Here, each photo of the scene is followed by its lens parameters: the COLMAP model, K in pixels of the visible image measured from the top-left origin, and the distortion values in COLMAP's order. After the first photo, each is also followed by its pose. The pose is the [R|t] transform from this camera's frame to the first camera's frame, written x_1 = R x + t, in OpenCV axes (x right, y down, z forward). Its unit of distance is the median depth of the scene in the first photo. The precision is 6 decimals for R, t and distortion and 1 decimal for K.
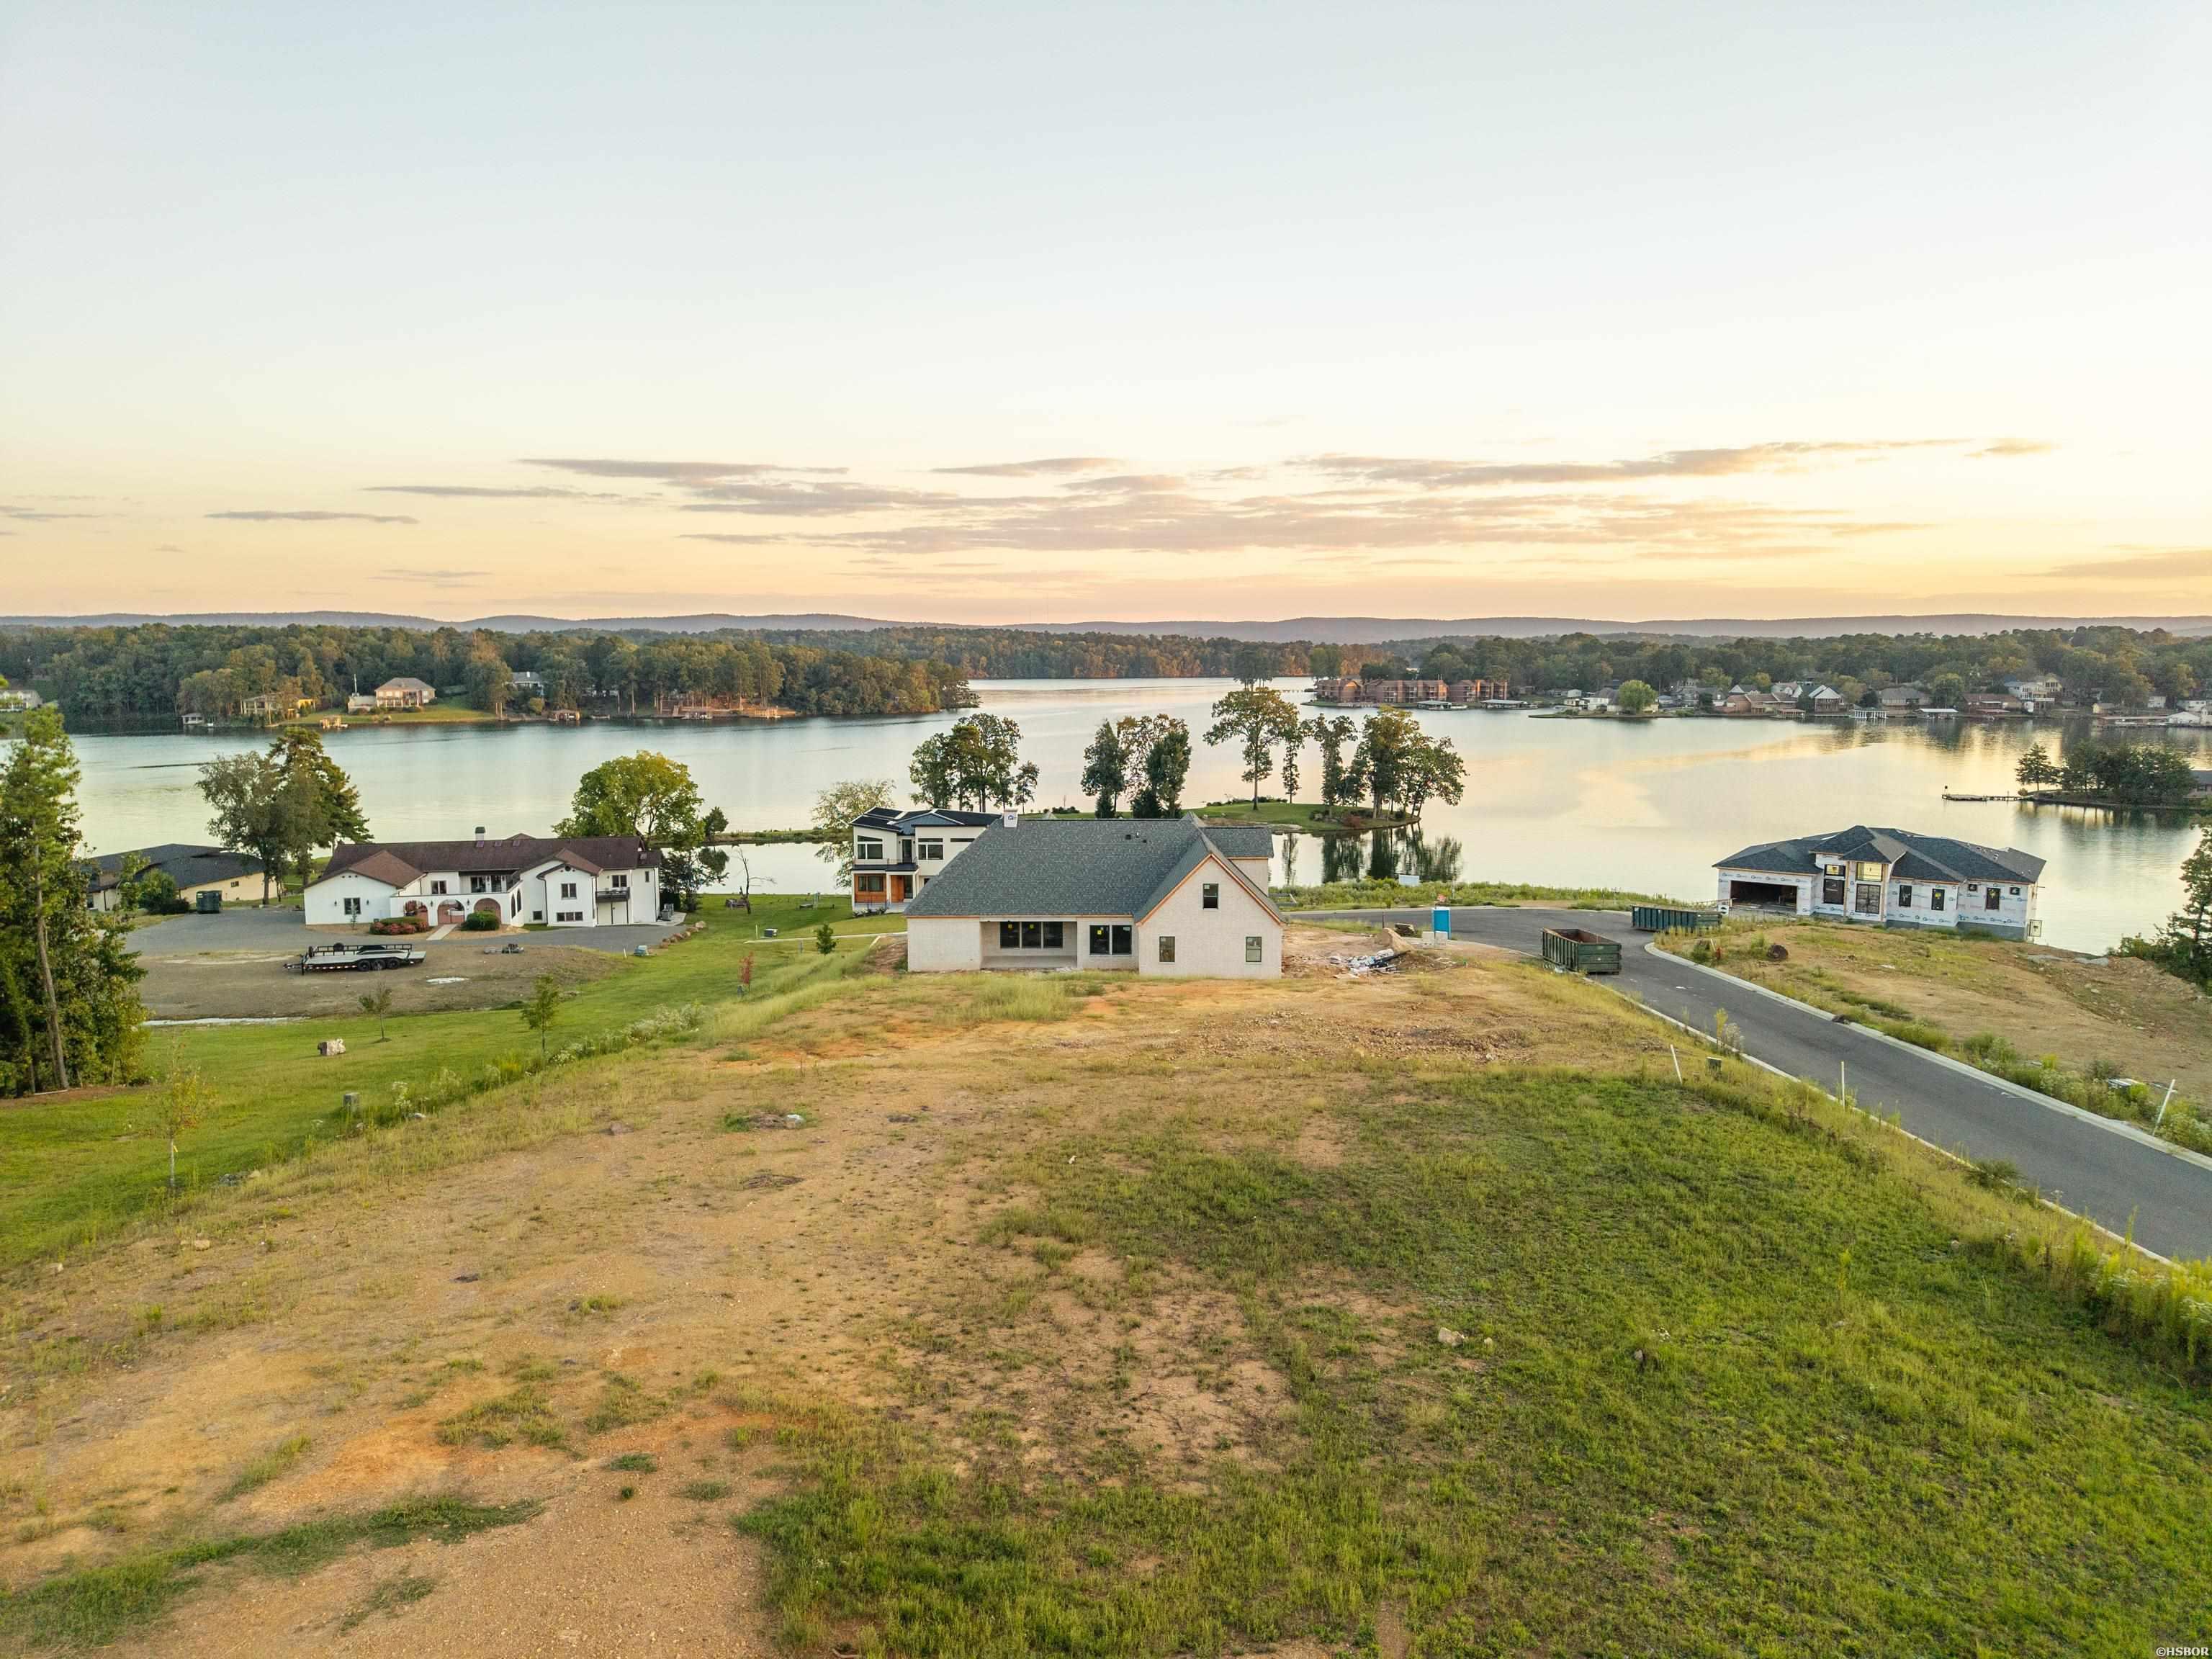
lens RADIAL K [[1473.8, 0, 1109.2], [0, 1473.8, 818.8], [0, 0, 1]] dist [0.067284, -0.089374]
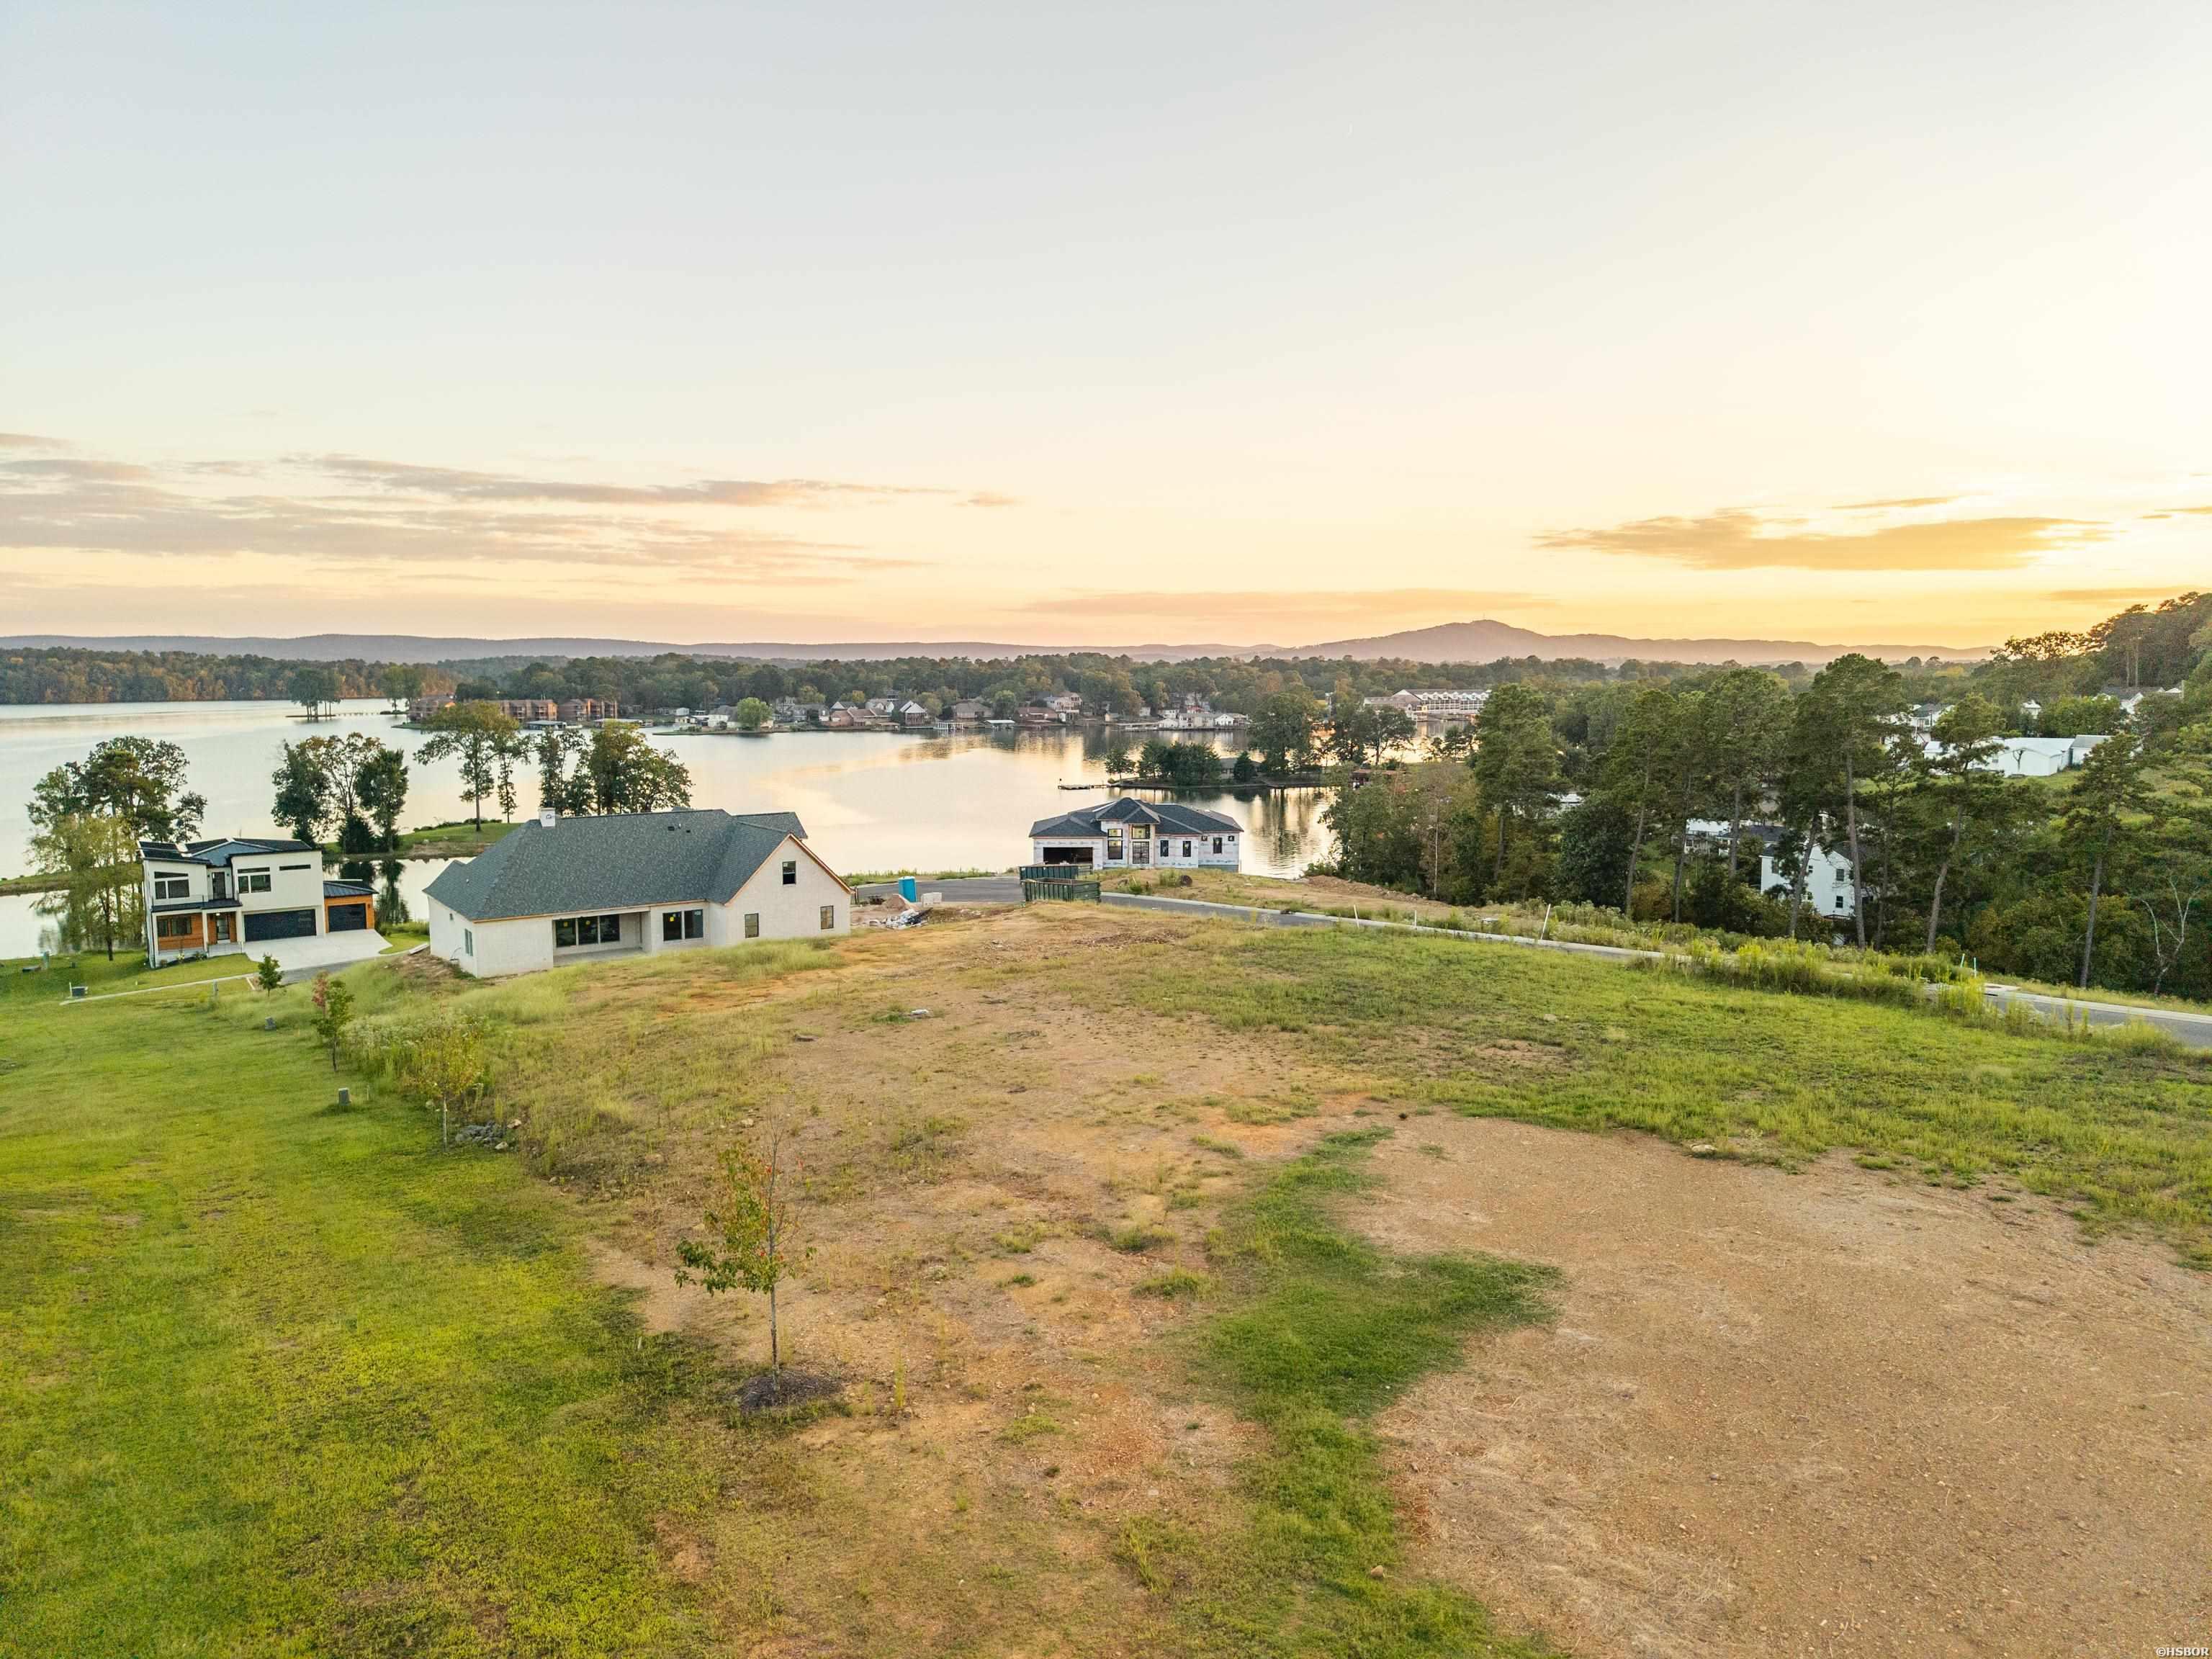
lens RADIAL K [[1473.8, 0, 1109.2], [0, 1473.8, 818.8], [0, 0, 1]] dist [0.067284, -0.089374]
pose [[0.816492, -0.058486, 0.574386, -0.118287], [0.066842, 0.997742, 0.006577, 0.006755], [-0.573474, 0.033023, 0.818558, -0.014082]]
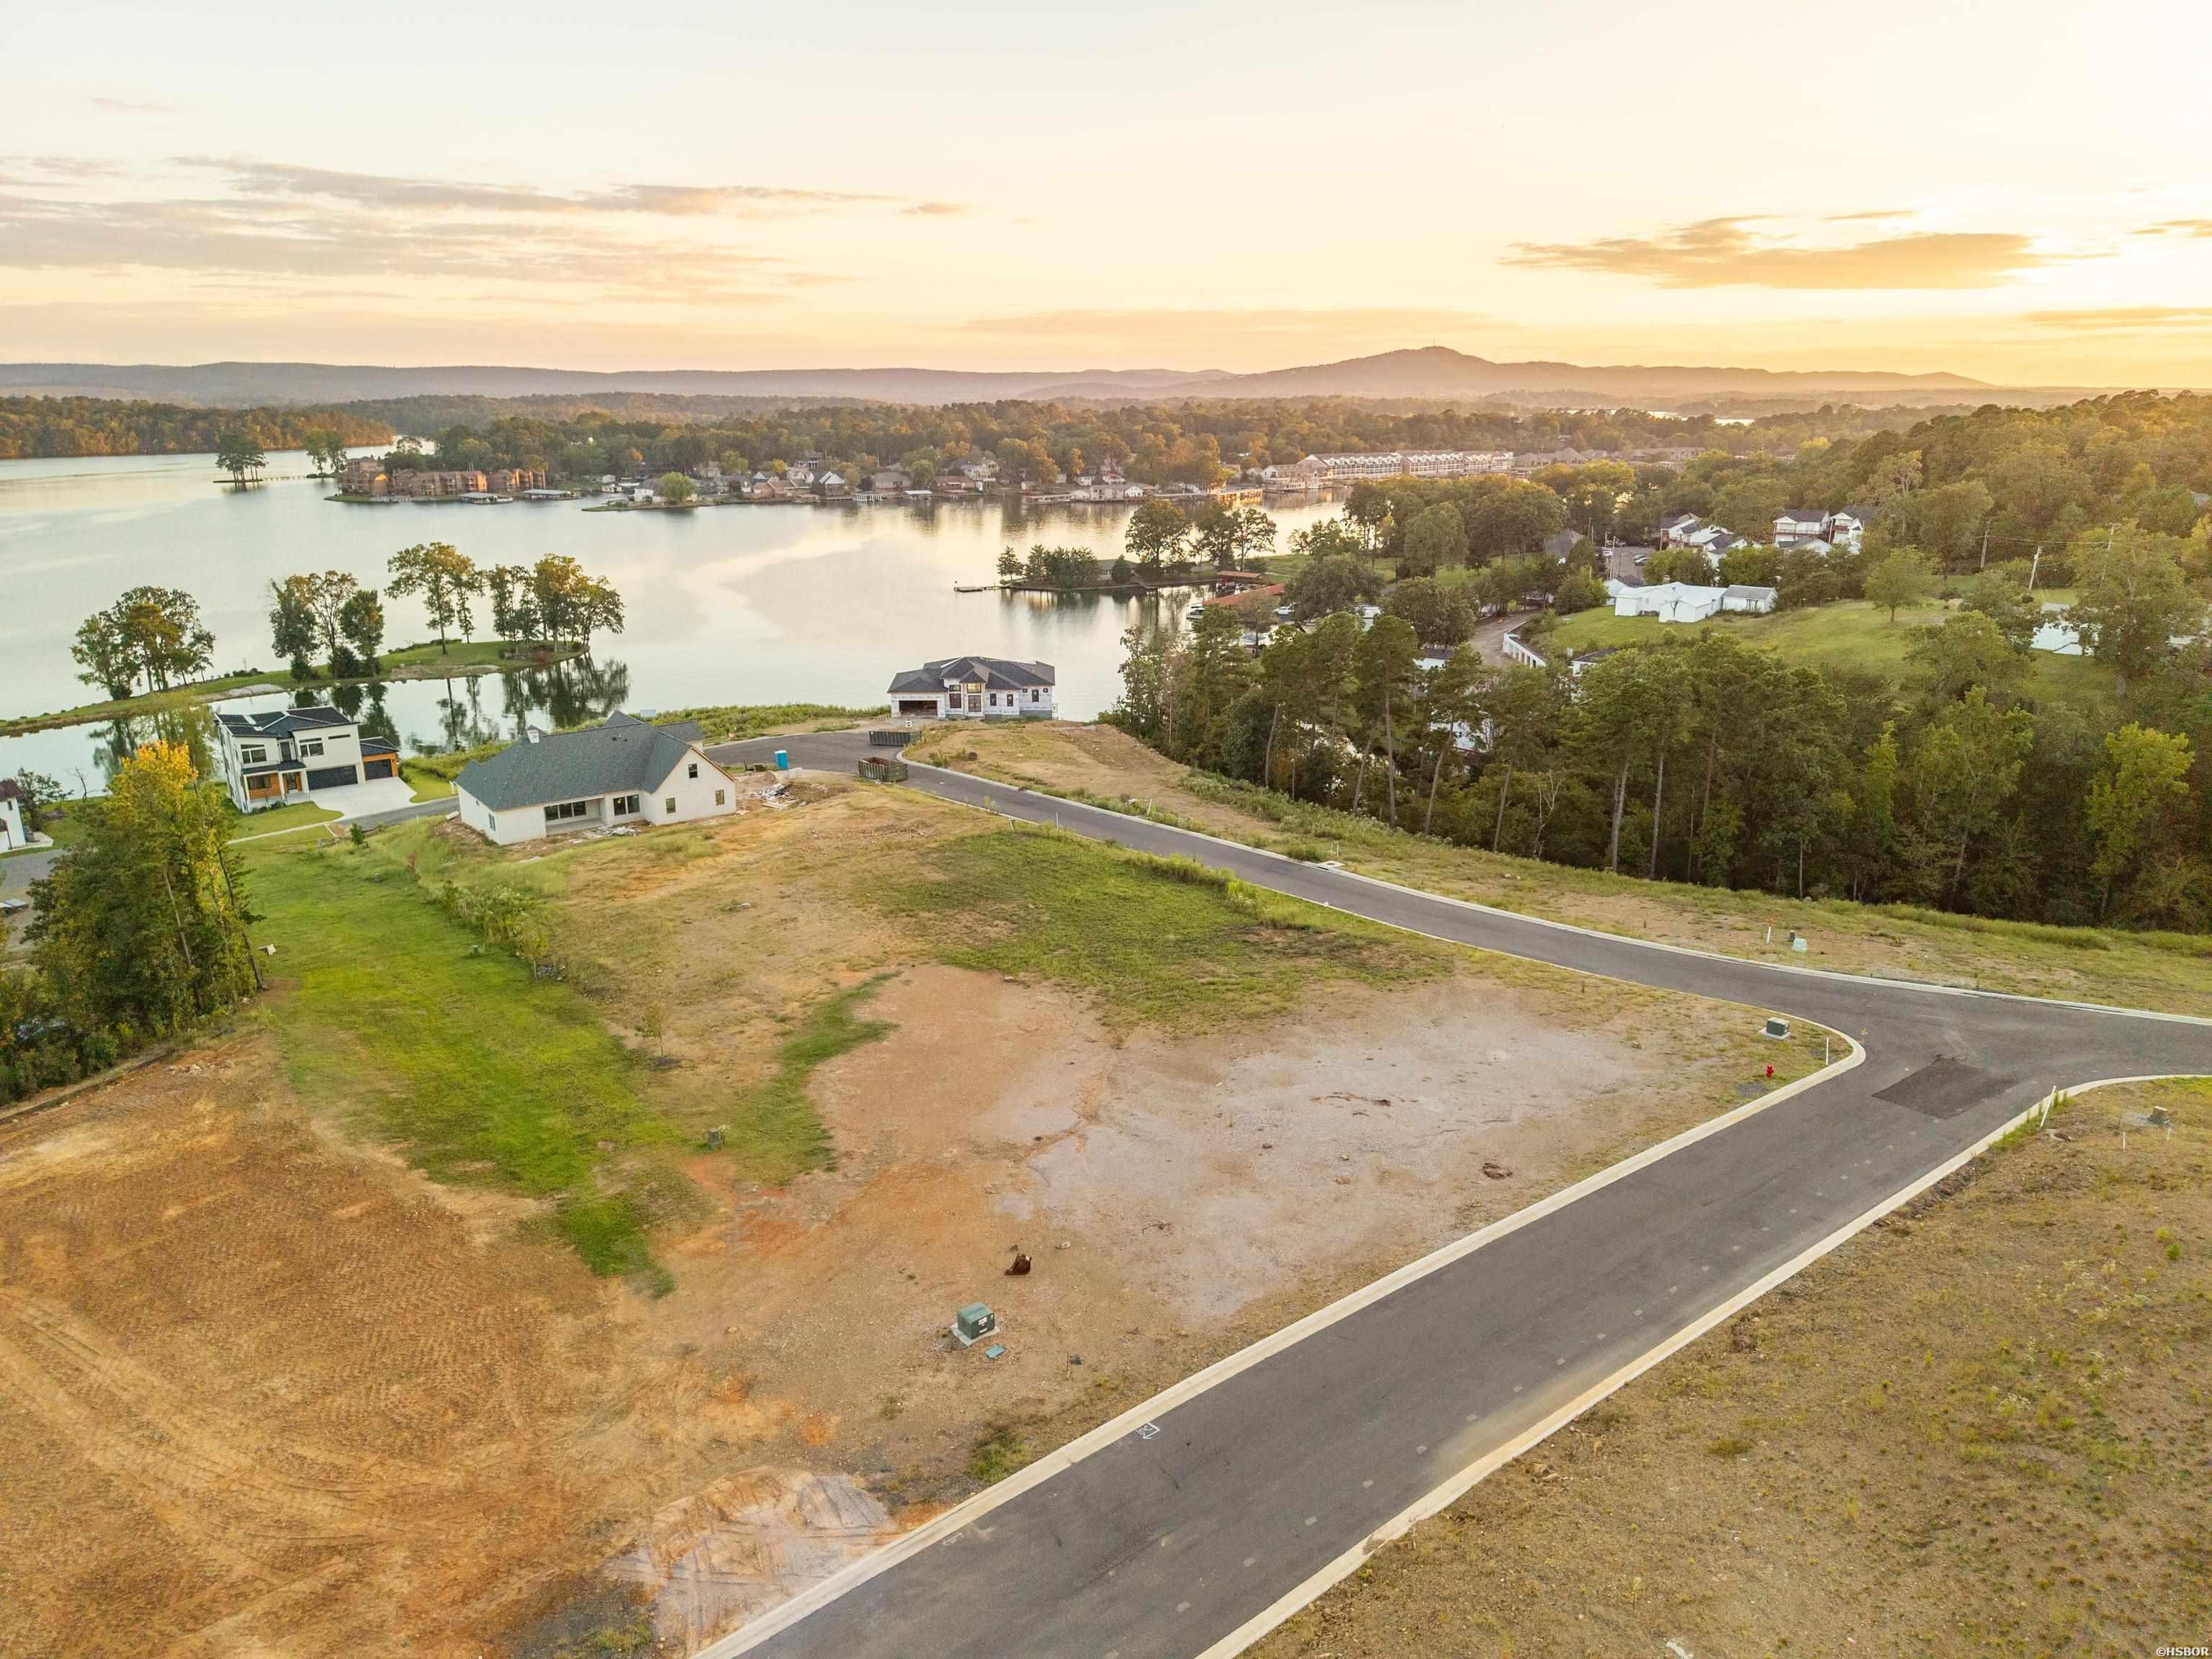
lens RADIAL K [[1473.8, 0, 1109.2], [0, 1473.8, 818.8], [0, 0, 1]] dist [0.067284, -0.089374]
pose [[0.795015, -0.166873, 0.583185, -0.179987], [0.070615, 0.980339, 0.184250, -0.056484], [-0.602465, -0.105300, 0.791168, -0.211571]]
